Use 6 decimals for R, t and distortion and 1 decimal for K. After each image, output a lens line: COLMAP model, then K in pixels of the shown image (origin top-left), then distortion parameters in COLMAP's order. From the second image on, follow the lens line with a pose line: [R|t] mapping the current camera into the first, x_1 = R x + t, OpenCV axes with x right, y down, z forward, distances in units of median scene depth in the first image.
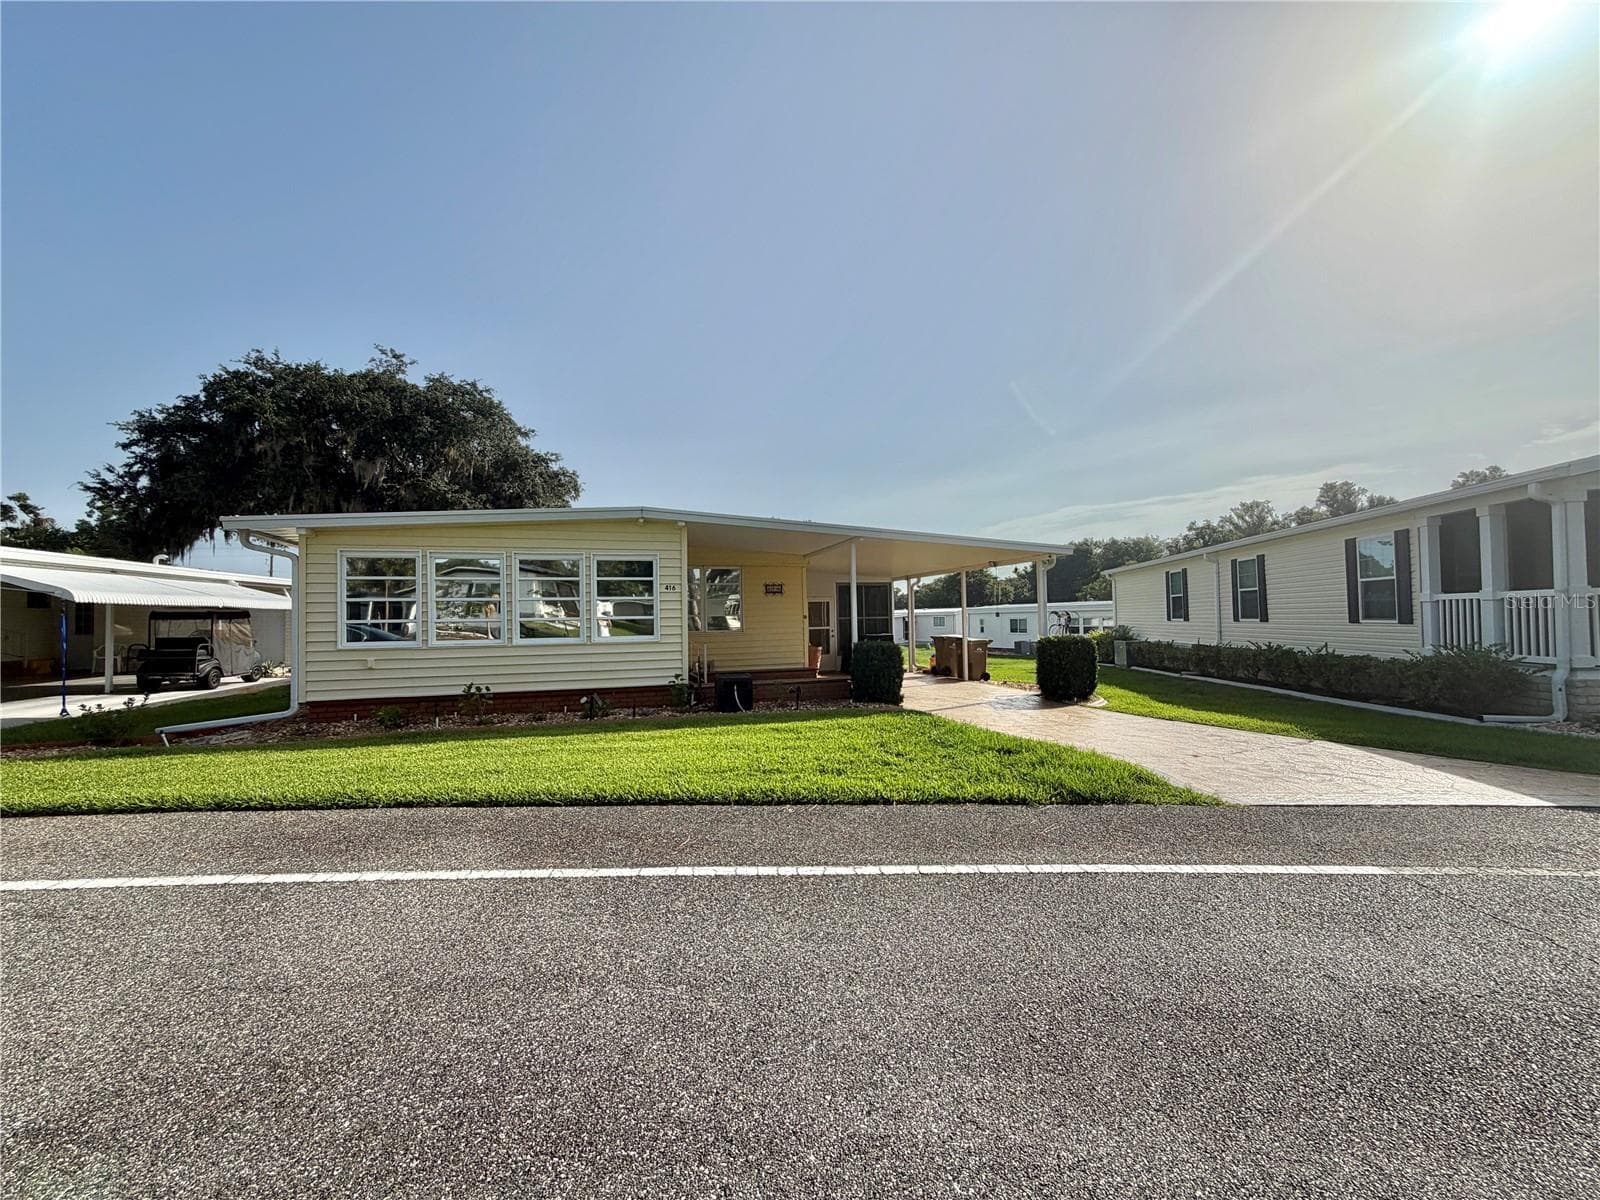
lens RADIAL K [[637.3, 0, 796.9], [0, 637.3, 599.6], [0, 0, 1]] dist [-0.001882, 0.000367]
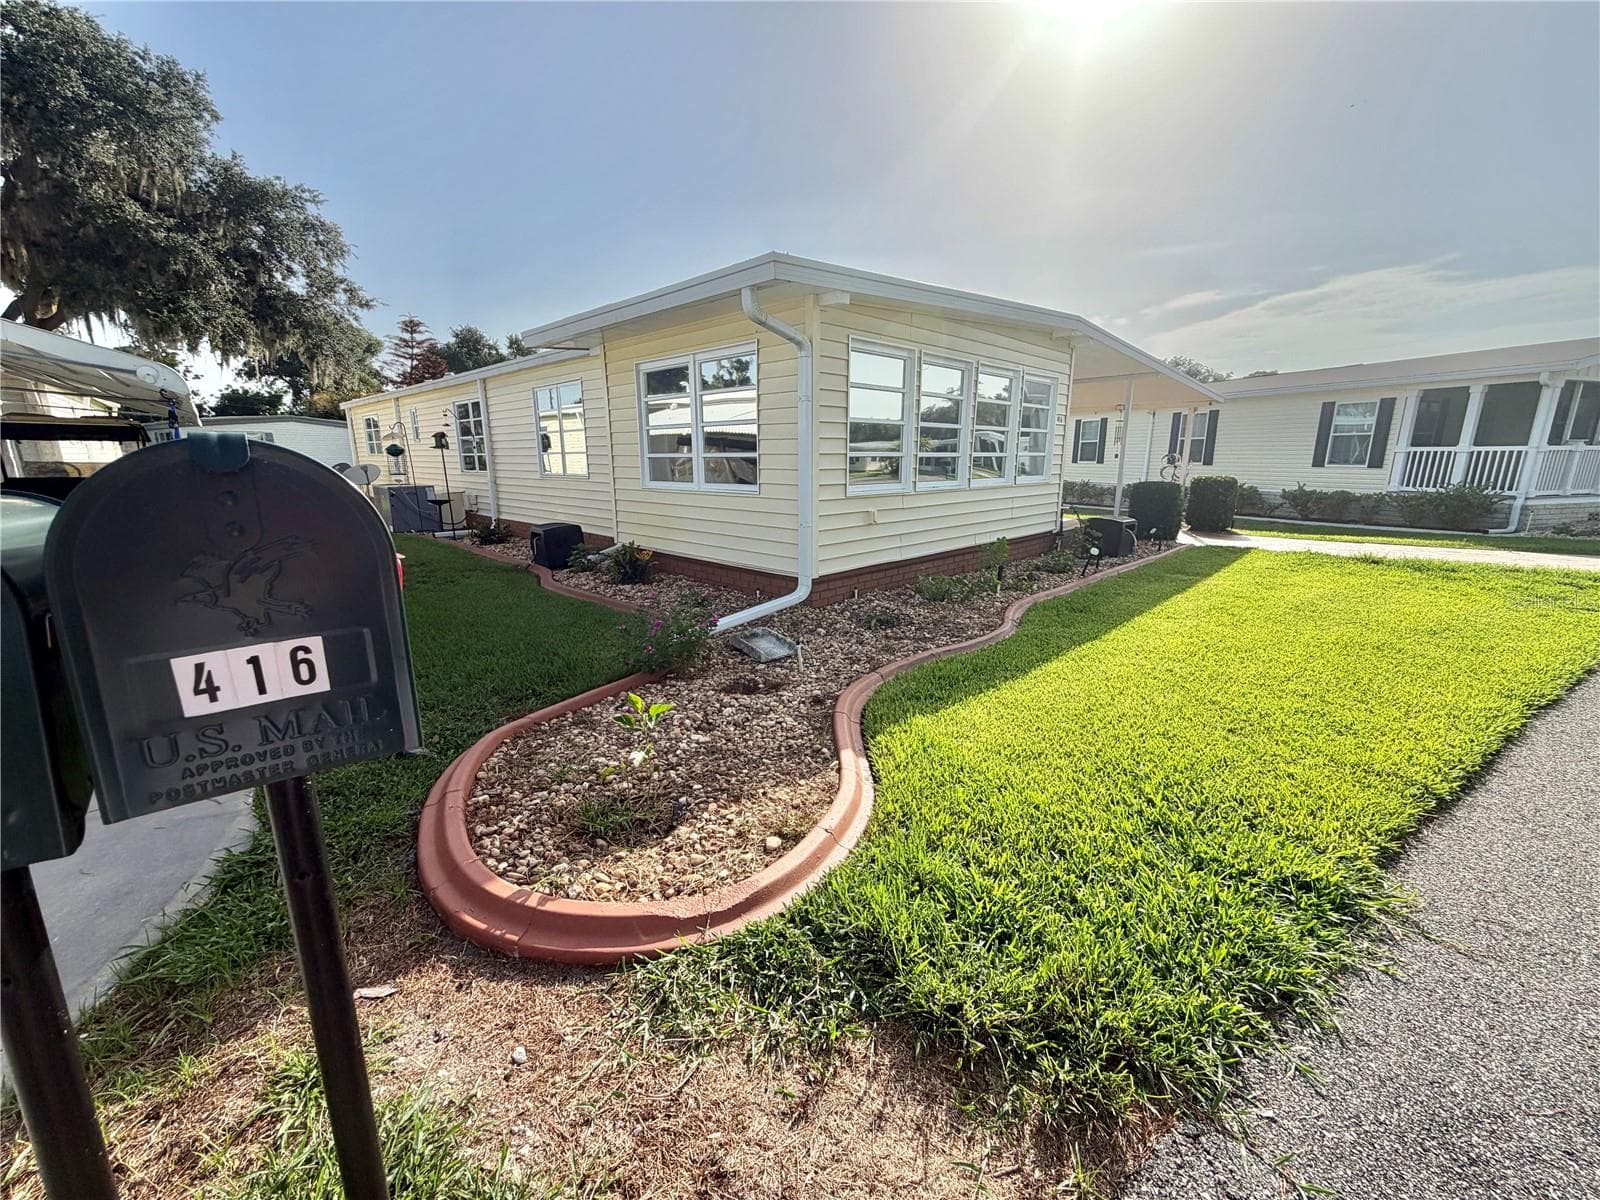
lens RADIAL K [[637.3, 0, 796.9], [0, 637.3, 599.6], [0, 0, 1]] dist [-0.001882, 0.000367]
pose [[0.867880, -0.090181, 0.488520, -0.999707], [-0.035183, 0.969757, 0.241521, 0.029769], [-0.495527, -0.226799, 0.838460, 0.444110]]
